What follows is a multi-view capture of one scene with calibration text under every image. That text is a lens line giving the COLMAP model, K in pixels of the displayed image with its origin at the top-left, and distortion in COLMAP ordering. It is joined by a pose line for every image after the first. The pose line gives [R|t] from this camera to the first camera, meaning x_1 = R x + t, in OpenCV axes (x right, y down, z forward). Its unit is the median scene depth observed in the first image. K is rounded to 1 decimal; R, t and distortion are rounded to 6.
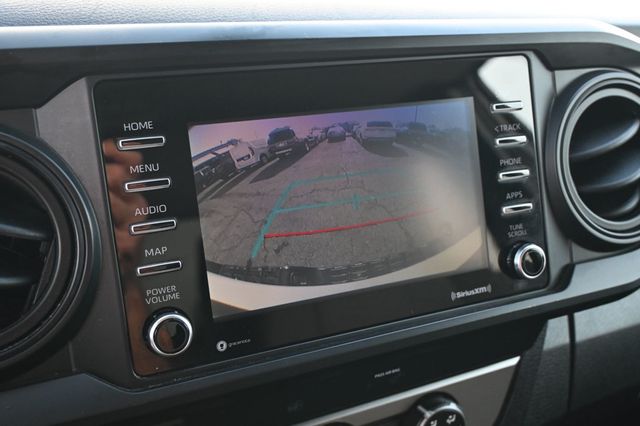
lens RADIAL K [[678.3, 0, 320.0], [0, 678.3, 213.0], [0, 0, 1]] dist [0.001008, -0.005448]
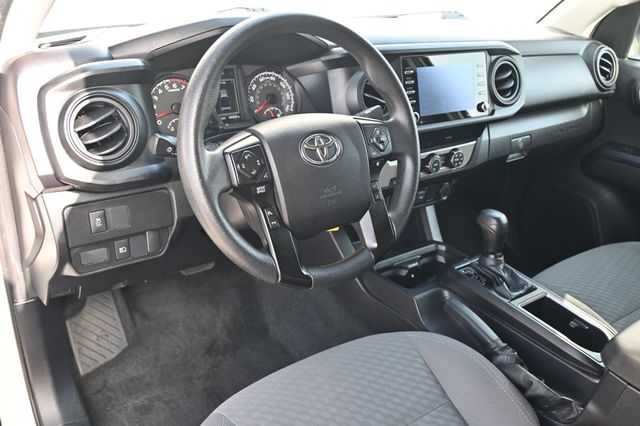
lens RADIAL K [[562.0, 0, 320.0], [0, 562.0, 213.0], [0, 0, 1]] dist [-0.011084, -0.004375]
pose [[0.983799, -0.027004, 0.177228, -1.102344], [0.009645, 0.995131, 0.098087, 0.323503], [-0.179014, -0.094789, 0.979270, -1.846151]]
